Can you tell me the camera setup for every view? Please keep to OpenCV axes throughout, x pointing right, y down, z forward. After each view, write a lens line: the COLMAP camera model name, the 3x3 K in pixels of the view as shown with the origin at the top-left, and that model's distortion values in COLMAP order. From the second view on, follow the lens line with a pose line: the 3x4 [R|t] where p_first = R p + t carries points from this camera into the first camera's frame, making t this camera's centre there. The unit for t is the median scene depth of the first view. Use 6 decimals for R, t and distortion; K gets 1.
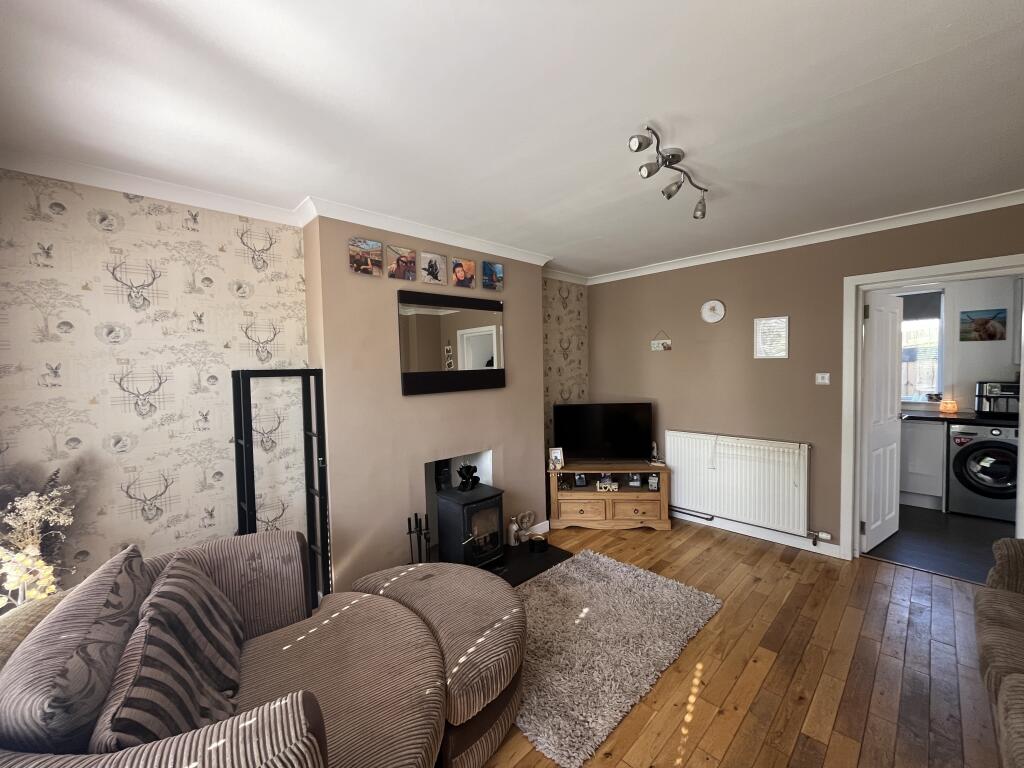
lens RADIAL K [[423.2, 0, 512.0], [0, 423.2, 384.0], [0, 0, 1]] dist [0.023547, 0.000011]
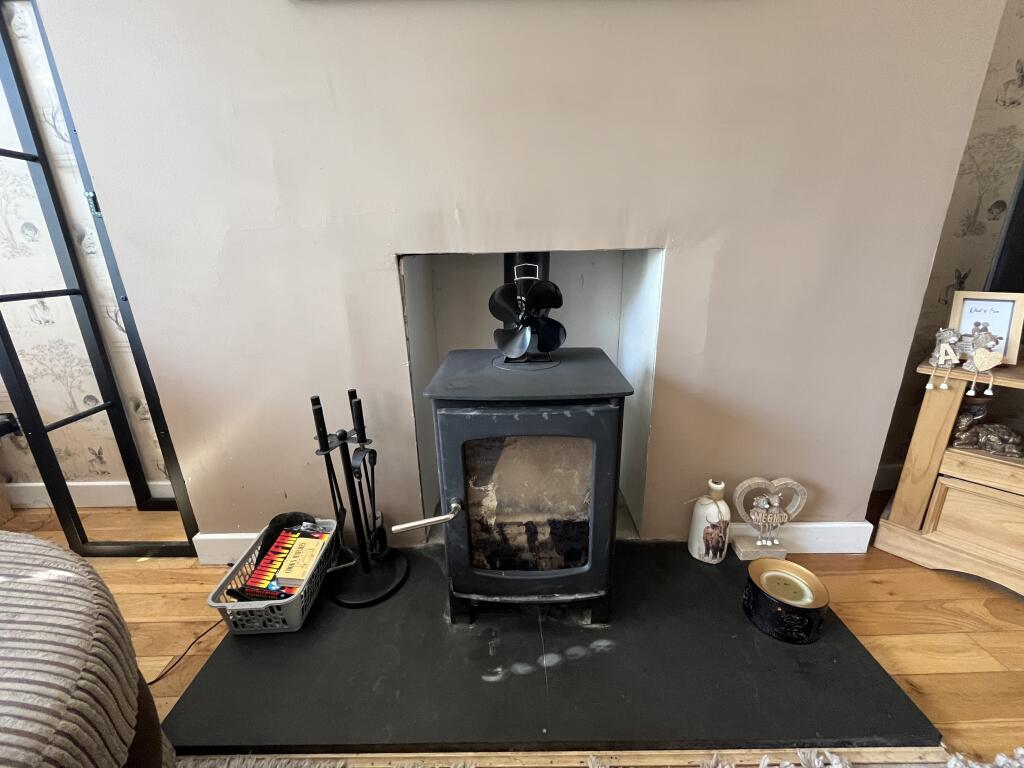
lens RADIAL K [[416.3, 0, 488.8], [0, 416.3, 378.4], [0, 0, 1]] dist [-0.013312, -0.000102]
pose [[0.709209, 0.215224, -0.671343, 0.079525], [-0.021361, 0.958385, 0.284680, 0.171499], [0.704674, -0.187557, 0.684293, 0.748083]]
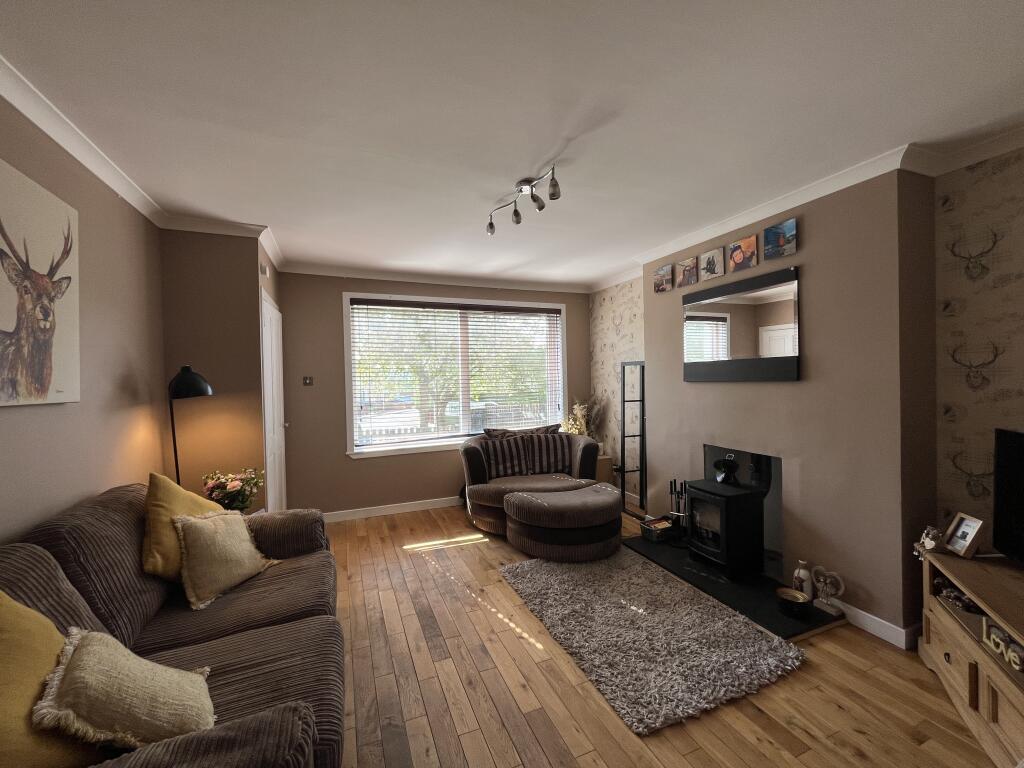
lens RADIAL K [[414.6, 0, 510.8], [0, 414.6, 382.0], [0, 0, 1]] dist [-0.001298, -0.000257]
pose [[-0.371985, 0.067585, -0.925775, 0.915060], [0.021263, 0.997705, 0.064293, -0.054519], [0.927995, 0.004231, -0.372568, 0.868180]]
